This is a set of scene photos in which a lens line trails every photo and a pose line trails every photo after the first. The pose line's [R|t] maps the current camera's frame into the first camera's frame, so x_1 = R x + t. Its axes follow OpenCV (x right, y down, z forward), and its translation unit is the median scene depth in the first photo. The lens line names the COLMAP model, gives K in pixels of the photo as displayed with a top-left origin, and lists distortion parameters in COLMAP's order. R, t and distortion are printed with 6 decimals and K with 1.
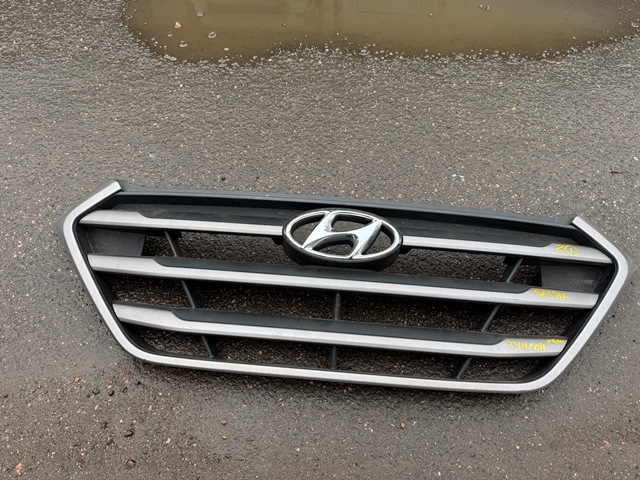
lens RADIAL K [[456.1, 0, 319.9], [0, 456.1, 247.7], [0, 0, 1]] dist [0.005411, -0.012487]
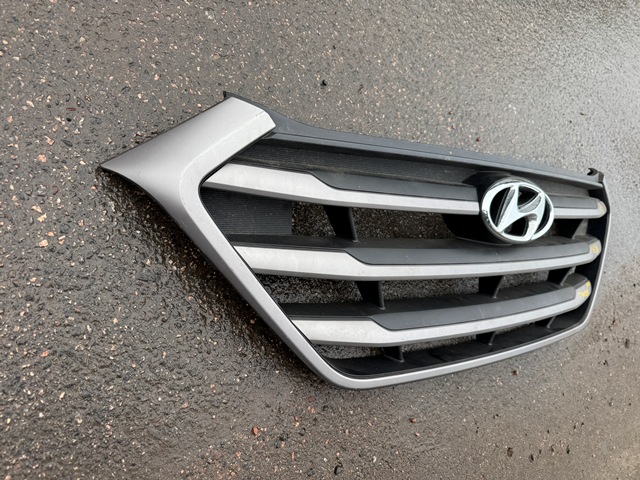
lens RADIAL K [[456.1, 0, 319.9], [0, 456.1, 247.7], [0, 0, 1]] dist [0.005411, -0.012487]
pose [[0.799497, -0.098717, 0.592502, -0.813479], [-0.174695, 0.905550, 0.386601, -0.243197], [-0.574705, -0.412594, 0.706740, 0.550655]]
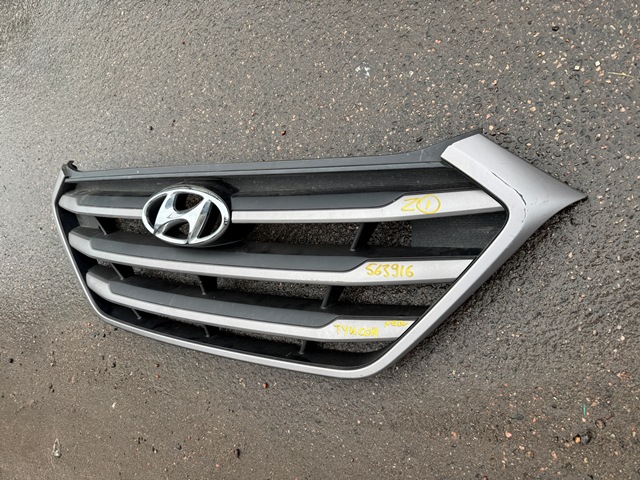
lens RADIAL K [[456.1, 0, 319.9], [0, 456.1, 247.7], [0, 0, 1]] dist [0.005411, -0.012487]
pose [[0.844432, -0.025672, -0.535047, 0.814997], [0.269128, 0.883962, 0.382337, -0.261416], [0.463146, -0.466854, 0.753355, 0.364180]]
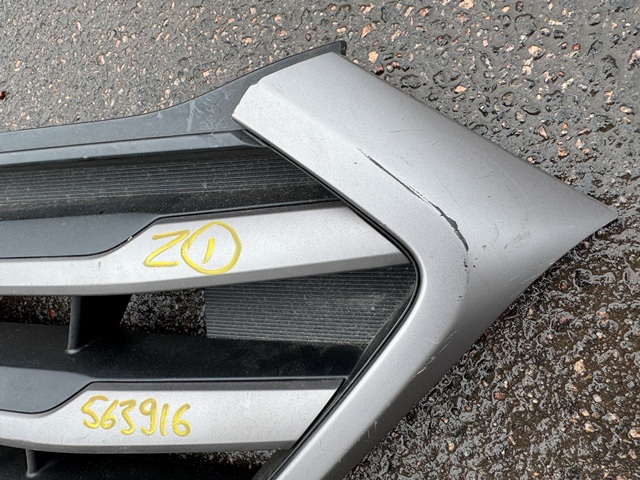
lens RADIAL K [[440.2, 0, 303.4], [0, 440.2, 236.8], [0, 0, 1]] dist [0.004974, 0.001203]
pose [[0.902385, -0.069780, -0.425244, 0.730315], [0.259451, 0.875880, 0.406840, -0.089867], [0.344073, -0.477456, 0.808486, 0.852146]]
